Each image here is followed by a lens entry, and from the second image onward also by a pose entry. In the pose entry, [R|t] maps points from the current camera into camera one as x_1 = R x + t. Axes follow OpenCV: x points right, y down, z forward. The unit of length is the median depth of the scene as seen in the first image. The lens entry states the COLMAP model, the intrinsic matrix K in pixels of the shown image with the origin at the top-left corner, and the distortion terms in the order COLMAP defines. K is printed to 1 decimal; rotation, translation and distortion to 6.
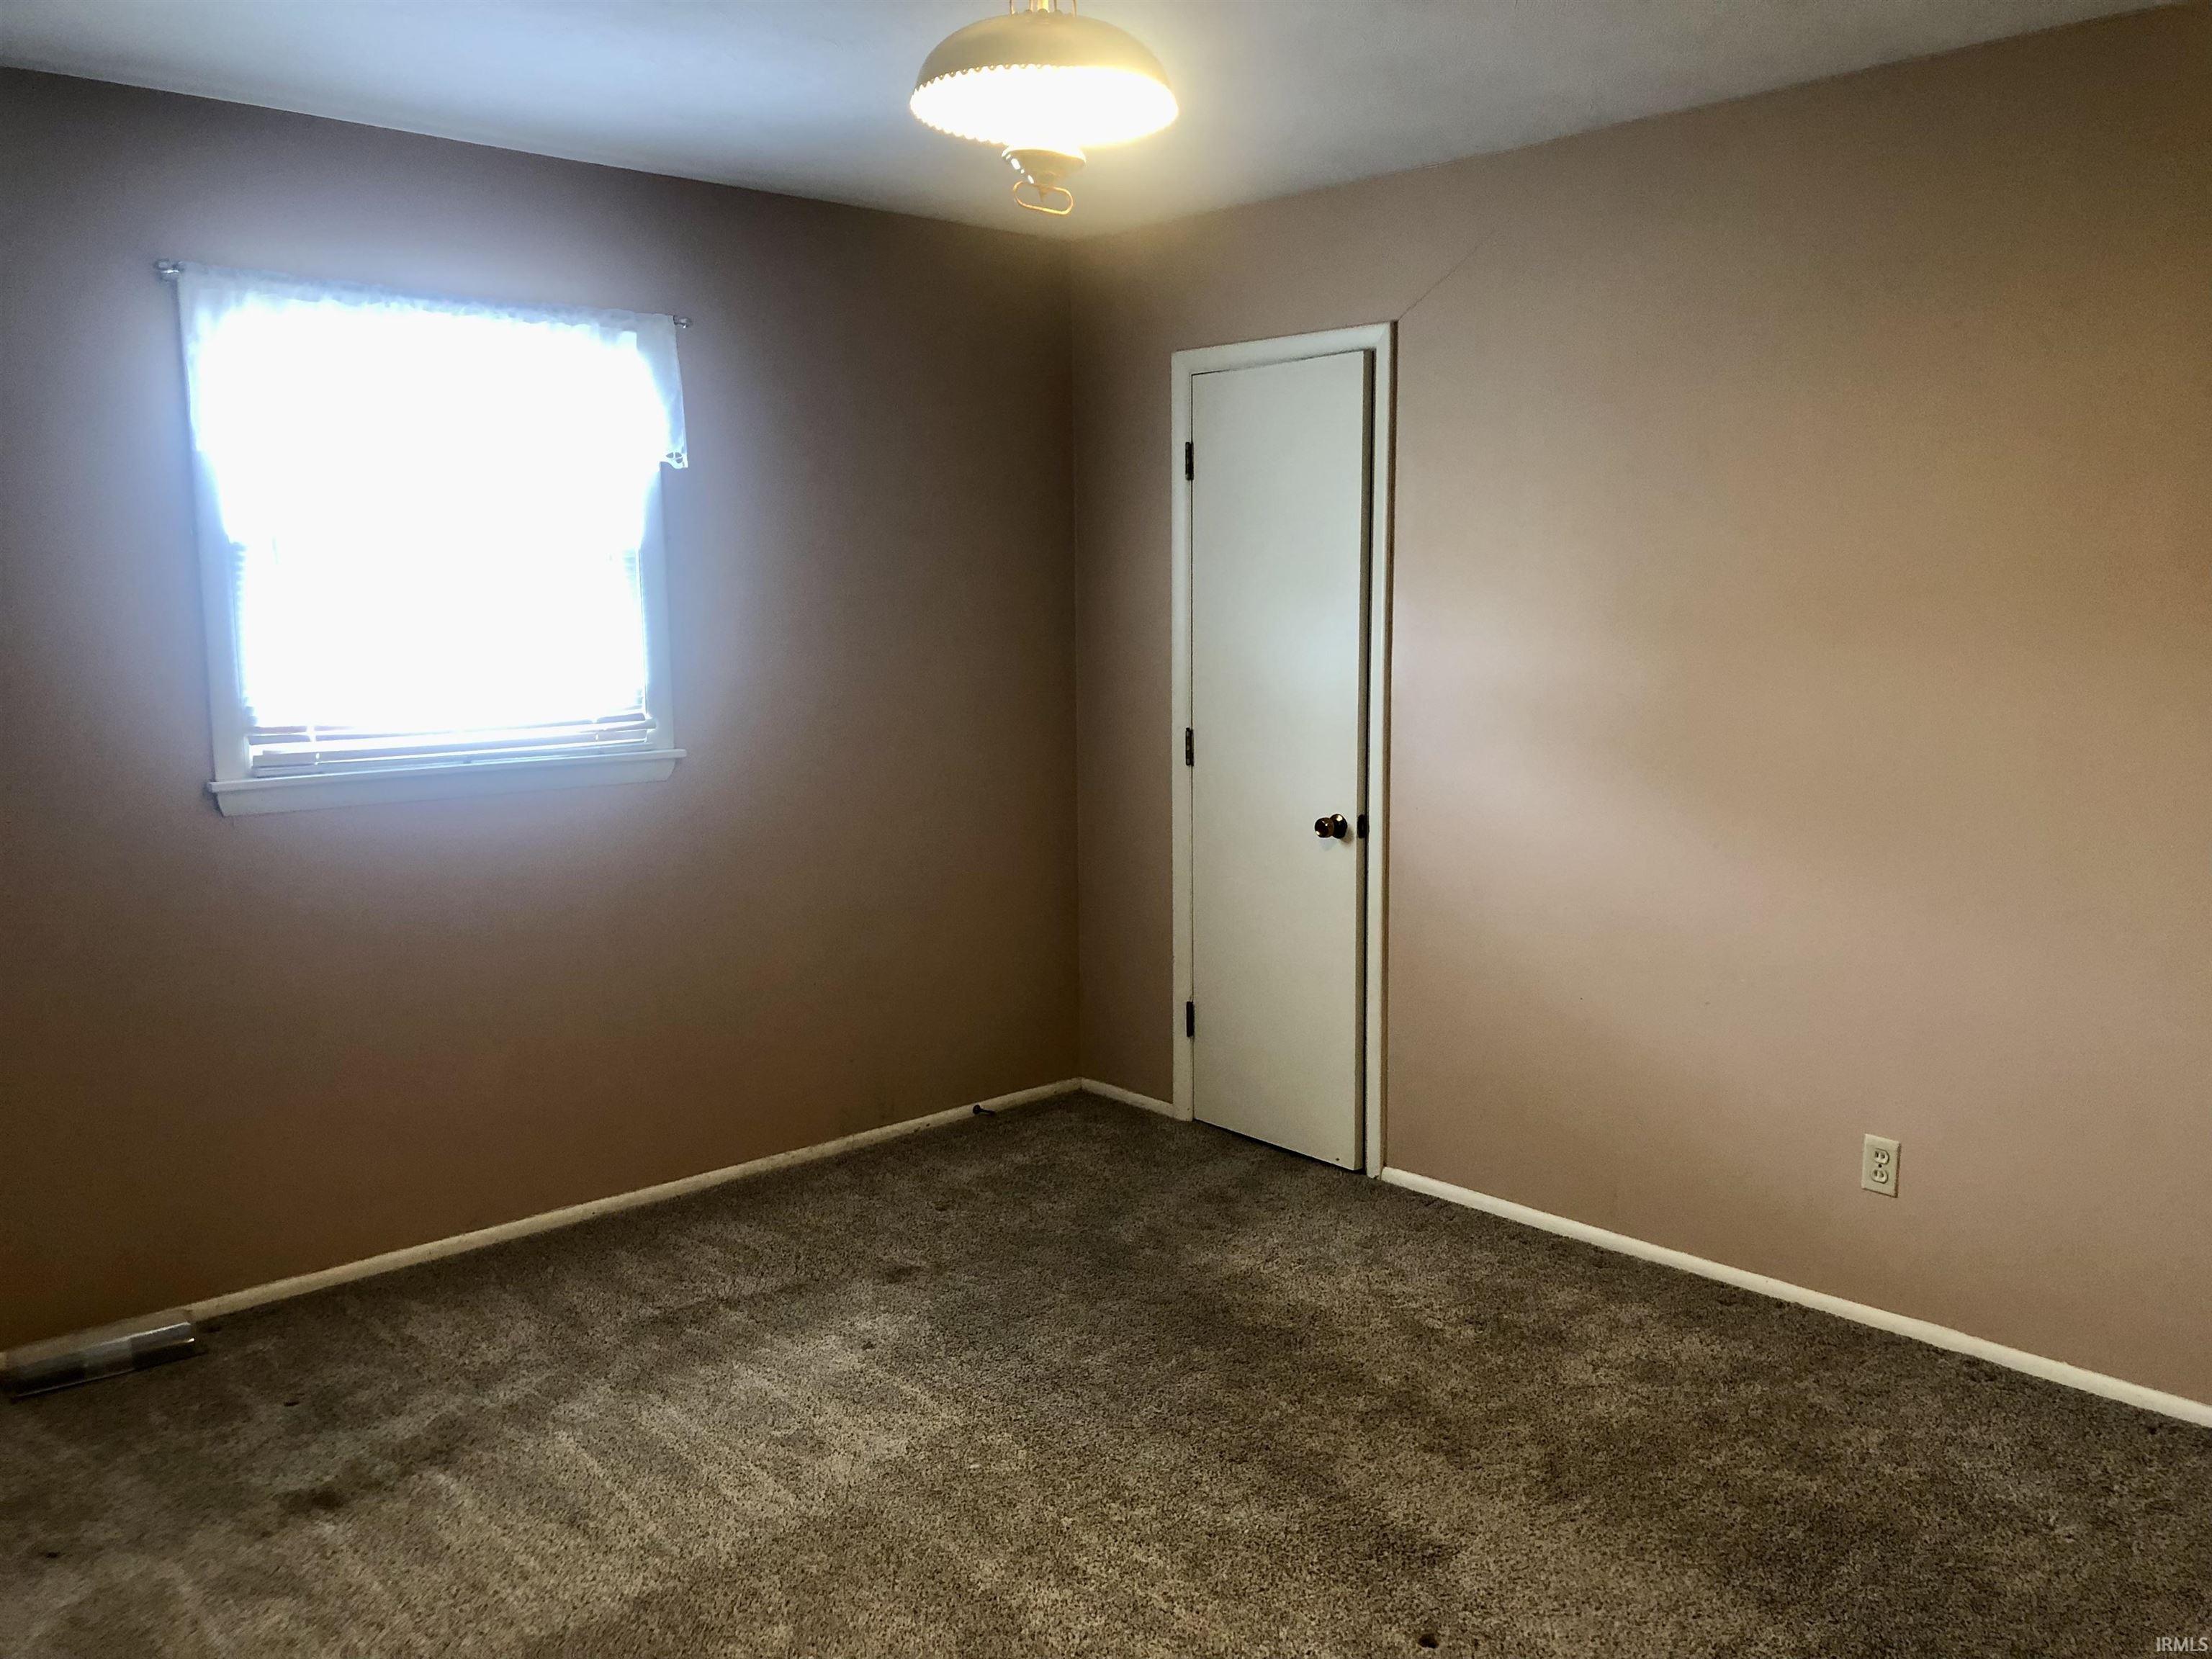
lens RADIAL K [[1811.7, 0, 1106.3], [0, 1811.7, 869.7], [0, 0, 1]] dist [-0.001396, -0.006176]
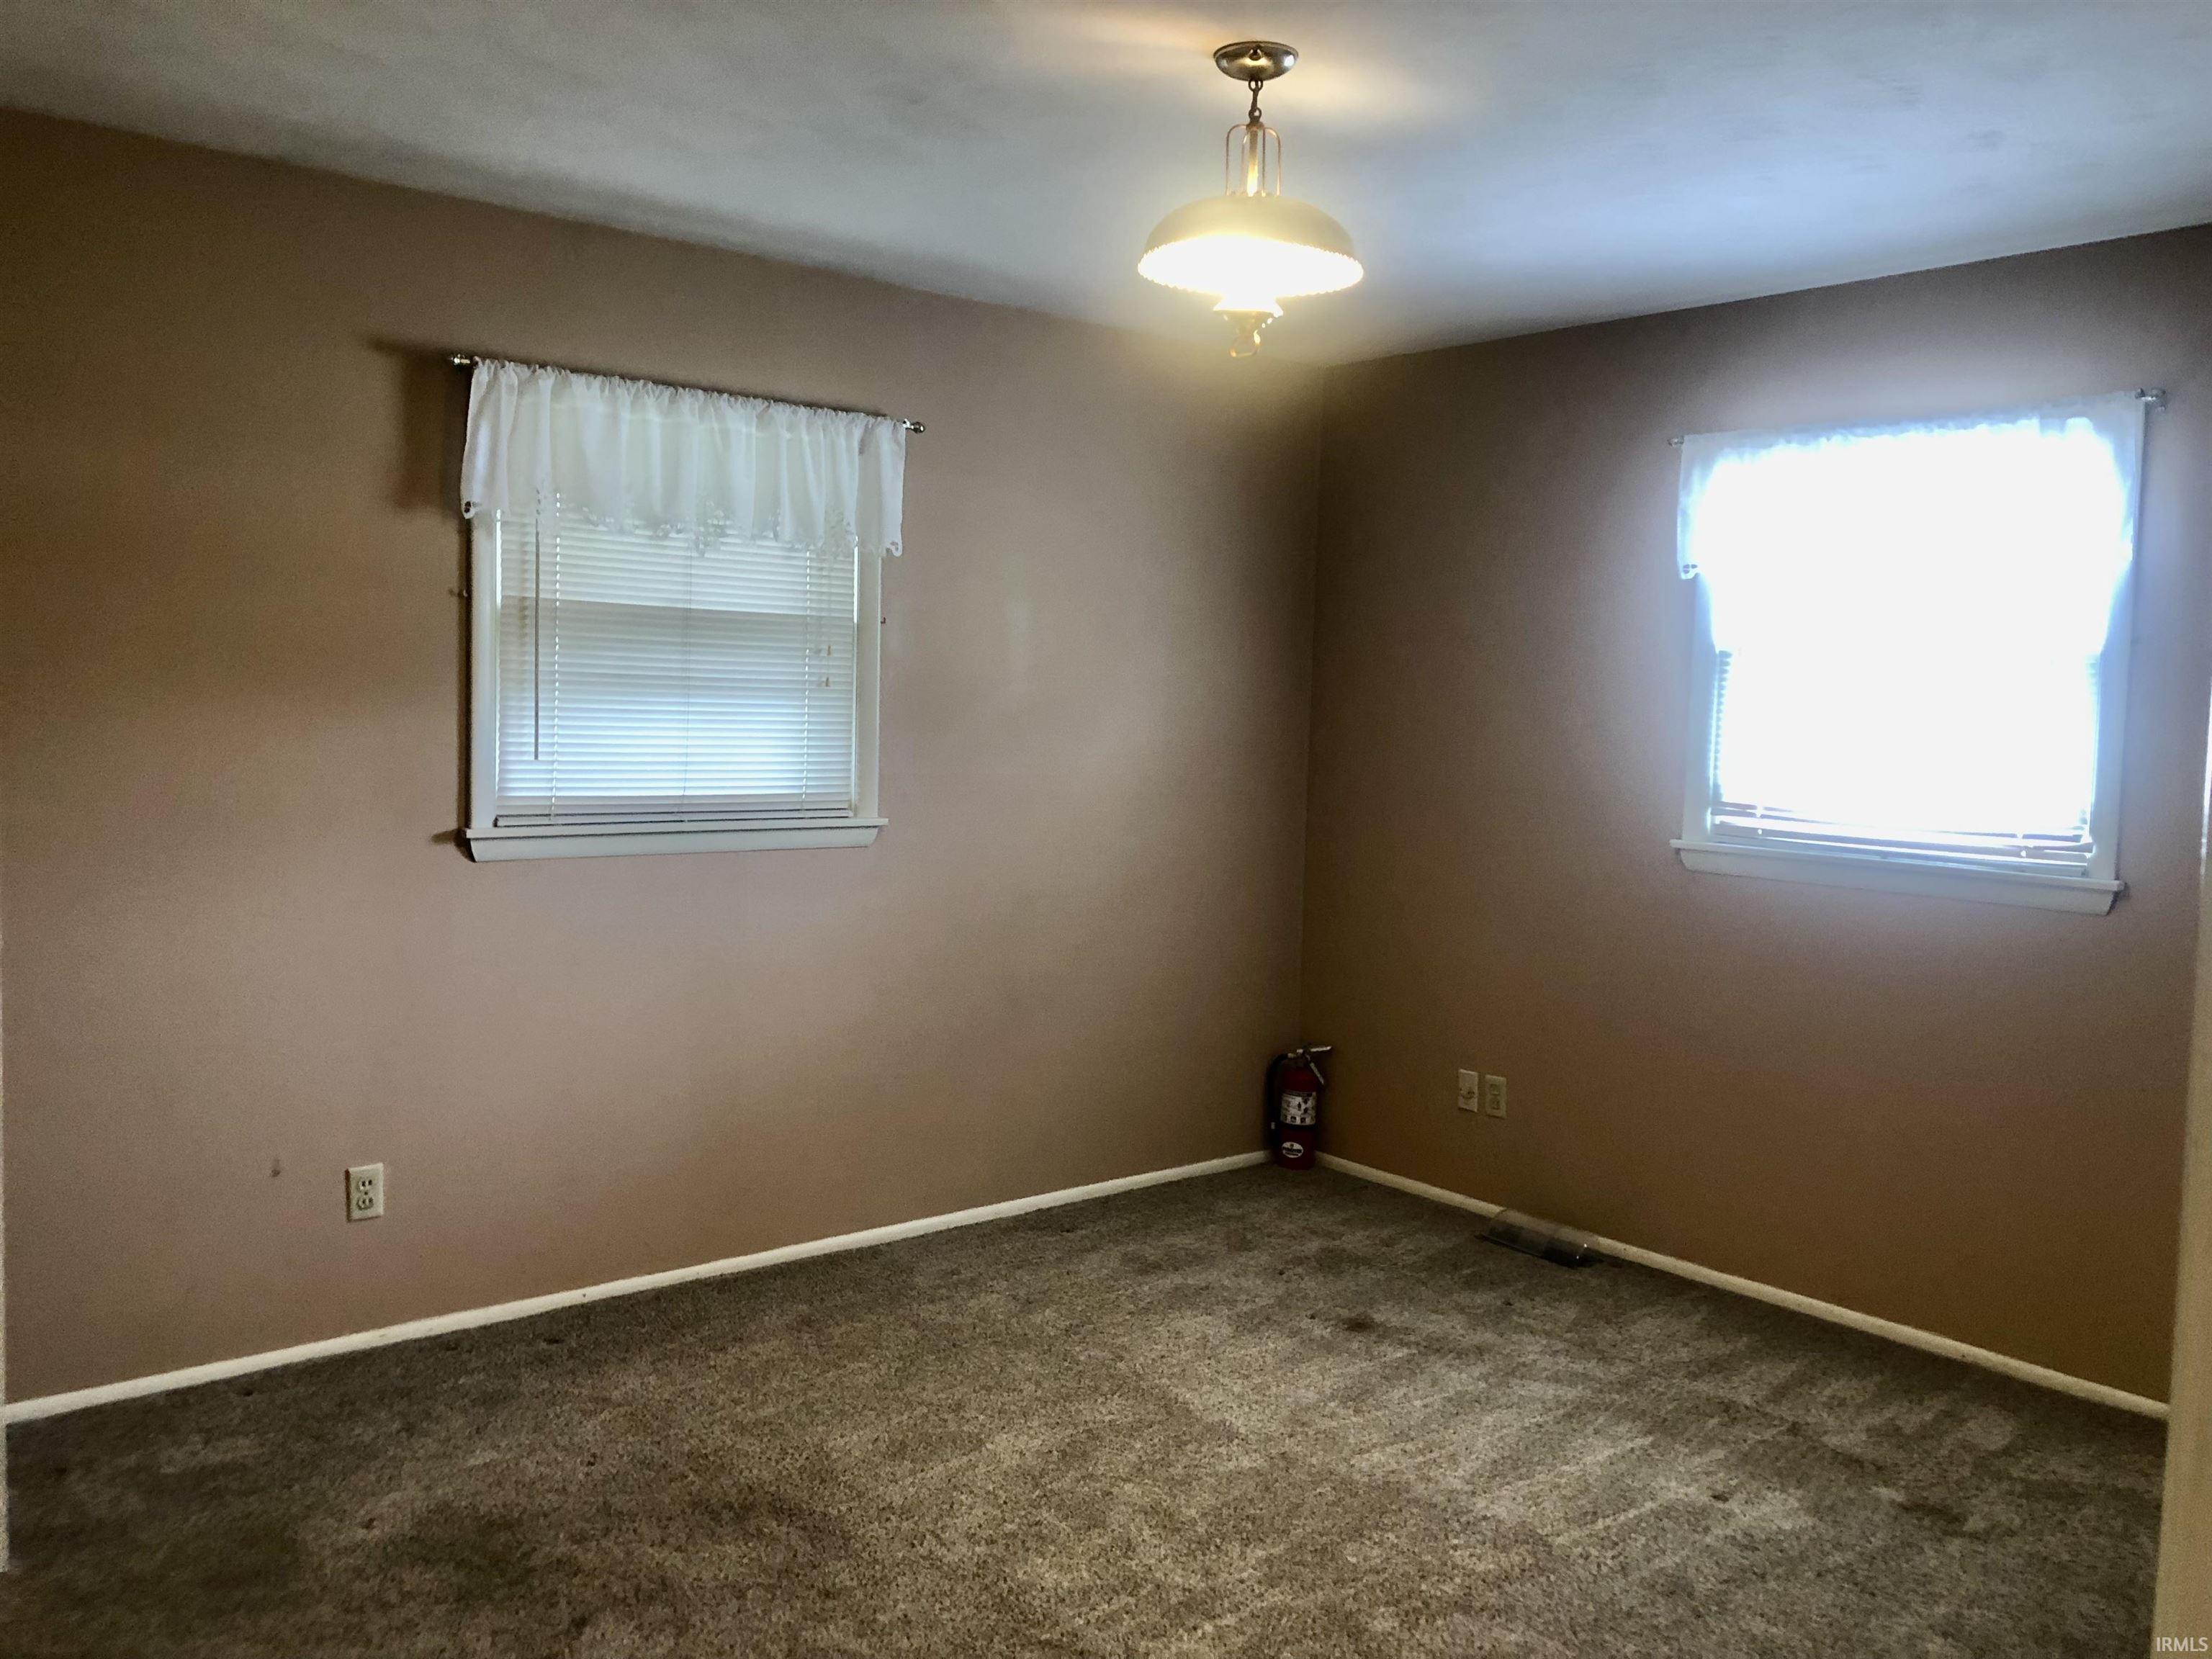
lens RADIAL K [[1789.1, 0, 1106.0], [0, 1789.1, 829.5], [0, 0, 1]] dist [-0.002166, -0.016008]
pose [[-0.067027, 0.082730, -0.994315, 0.739859], [-0.177689, 0.979636, 0.093487, -0.097350], [0.981801, 0.182945, -0.050962, 0.649616]]
